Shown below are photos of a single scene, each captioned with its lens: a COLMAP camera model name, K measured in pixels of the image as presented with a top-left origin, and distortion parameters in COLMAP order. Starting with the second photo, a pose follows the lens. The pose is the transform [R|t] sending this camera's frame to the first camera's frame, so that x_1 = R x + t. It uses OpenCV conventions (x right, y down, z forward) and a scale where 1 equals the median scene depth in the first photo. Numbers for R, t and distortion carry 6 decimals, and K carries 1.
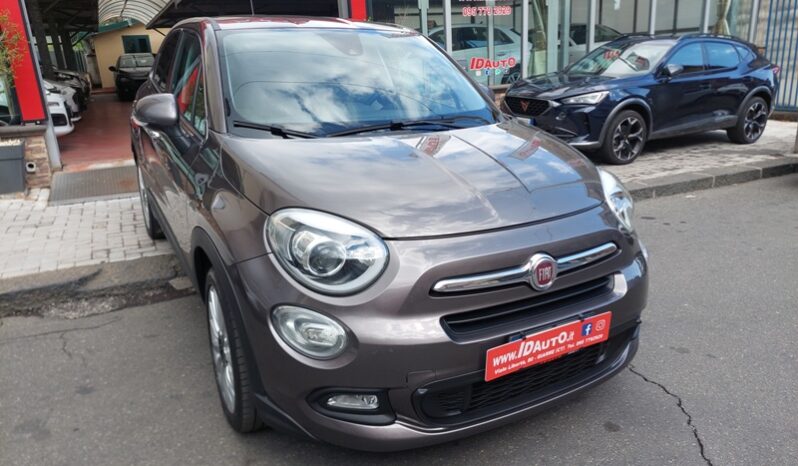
lens RADIAL K [[559.8, 0, 412.5], [0, 559.8, 232.6], [0, 0, 1]] dist [0.066203, -0.070446]
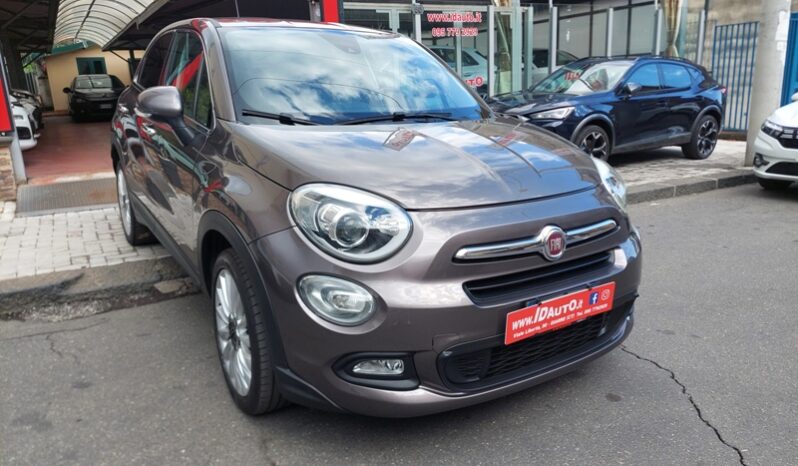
lens RADIAL K [[559.8, 0, 412.5], [0, 559.8, 232.6], [0, 0, 1]] dist [0.066203, -0.070446]
pose [[0.997336, -0.009952, 0.072264, -0.077766], [0.013266, 0.998875, -0.045524, 0.067867], [-0.071729, 0.046362, 0.996346, -0.027017]]
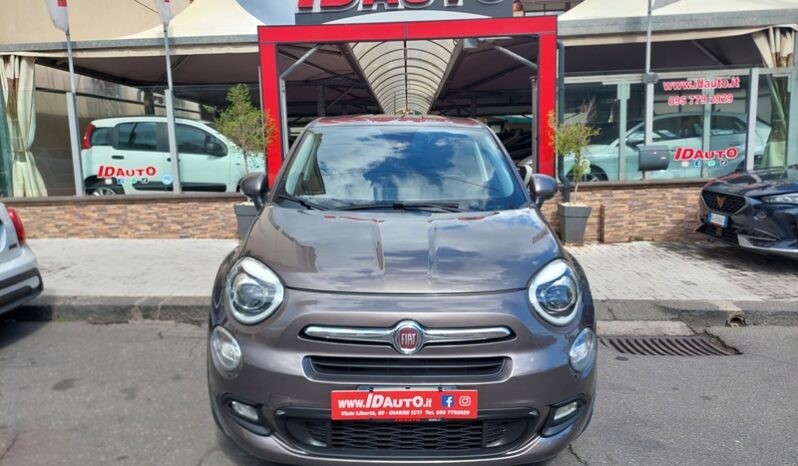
lens RADIAL K [[566.0, 0, 400.3], [0, 566.0, 225.2], [0, 0, 1]] dist [0.066353, -0.062268]
pose [[0.876096, 0.087694, -0.474094, 0.525777], [-0.159893, 0.980517, -0.114104, -0.013349], [0.454851, 0.175771, 0.873049, -0.031795]]
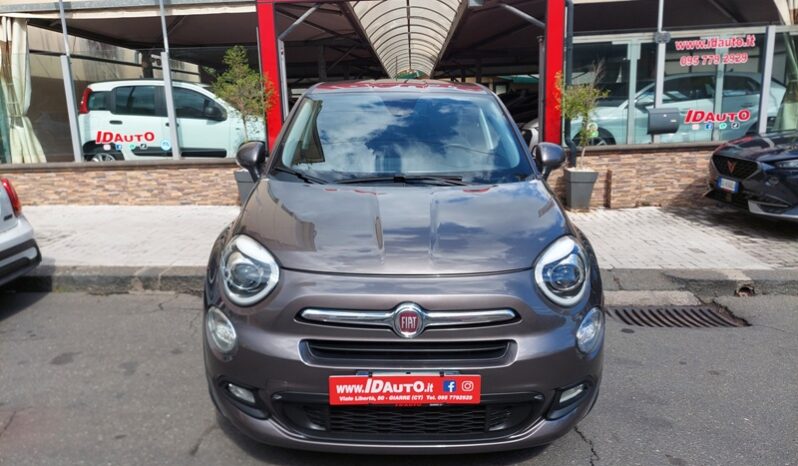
lens RADIAL K [[566.0, 0, 400.3], [0, 566.0, 225.2], [0, 0, 1]] dist [0.066353, -0.062268]
pose [[0.873172, 0.115526, -0.473524, 0.508551], [-0.156391, 0.986543, -0.047696, -0.040894], [0.461642, 0.115702, 0.879488, 0.004784]]
